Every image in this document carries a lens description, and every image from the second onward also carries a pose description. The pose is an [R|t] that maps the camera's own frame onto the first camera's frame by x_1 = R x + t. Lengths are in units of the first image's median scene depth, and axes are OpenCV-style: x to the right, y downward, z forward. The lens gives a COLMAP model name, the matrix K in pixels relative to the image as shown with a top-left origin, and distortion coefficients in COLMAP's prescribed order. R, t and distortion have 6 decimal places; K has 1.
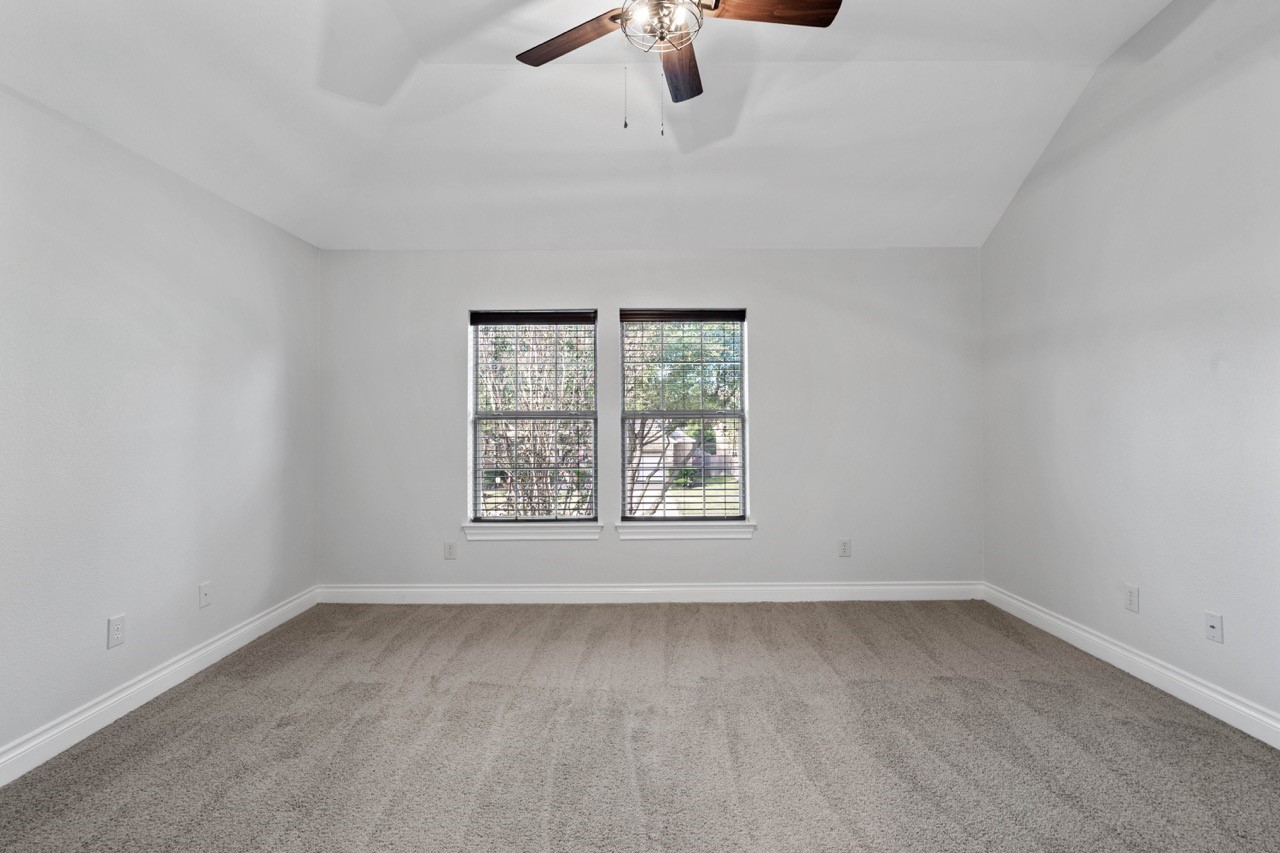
lens RADIAL K [[605.5, 0, 639.3], [0, 605.5, 417.3], [0, 0, 1]] dist [-0.002822, 0.001745]
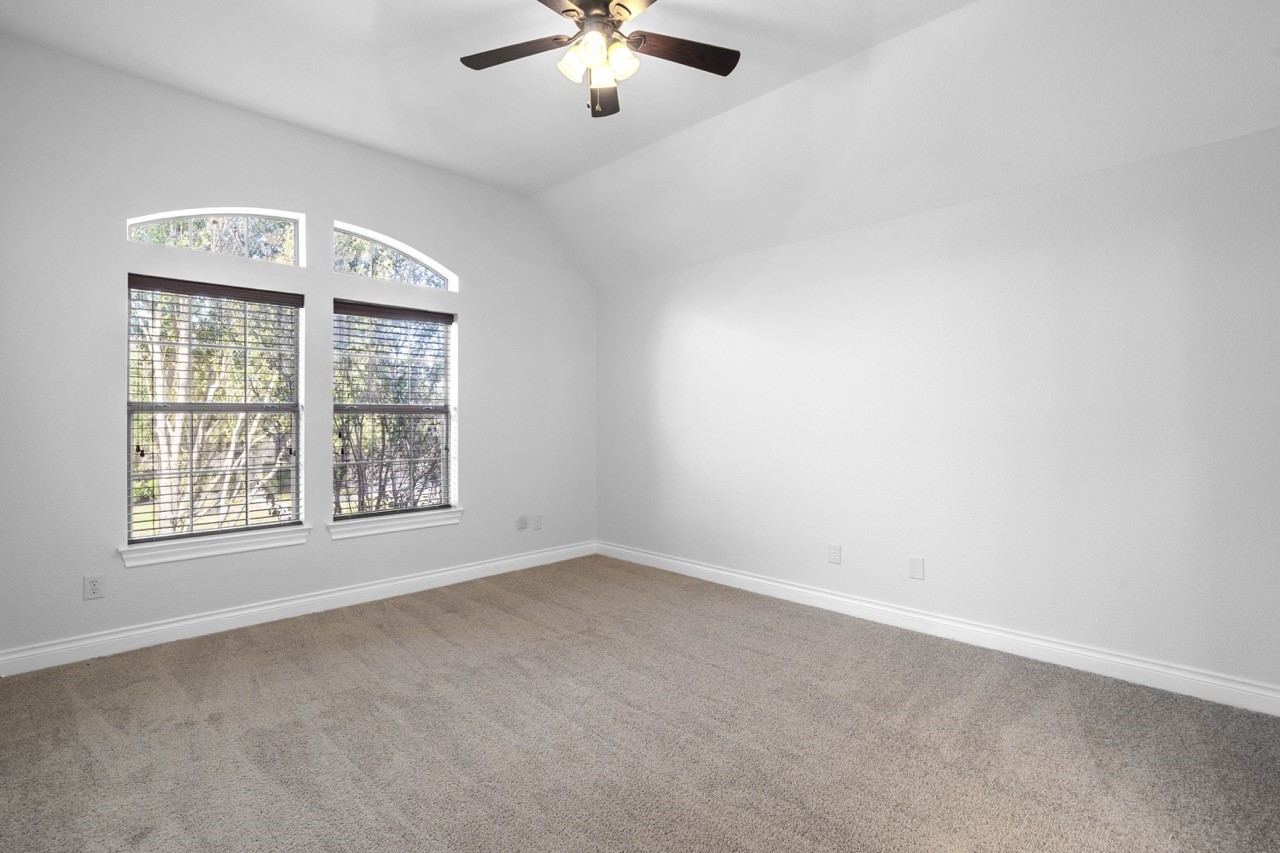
lens RADIAL K [[605.5, 0, 634.2], [0, 605.5, 403.3], [0, 0, 1]] dist [-0.002822, 0.001745]
pose [[0.720376, 0.020029, 0.693295, -0.330308], [-0.007871, 0.999755, -0.020703, 0.002822], [-0.693539, 0.009457, 0.720357, -0.006678]]
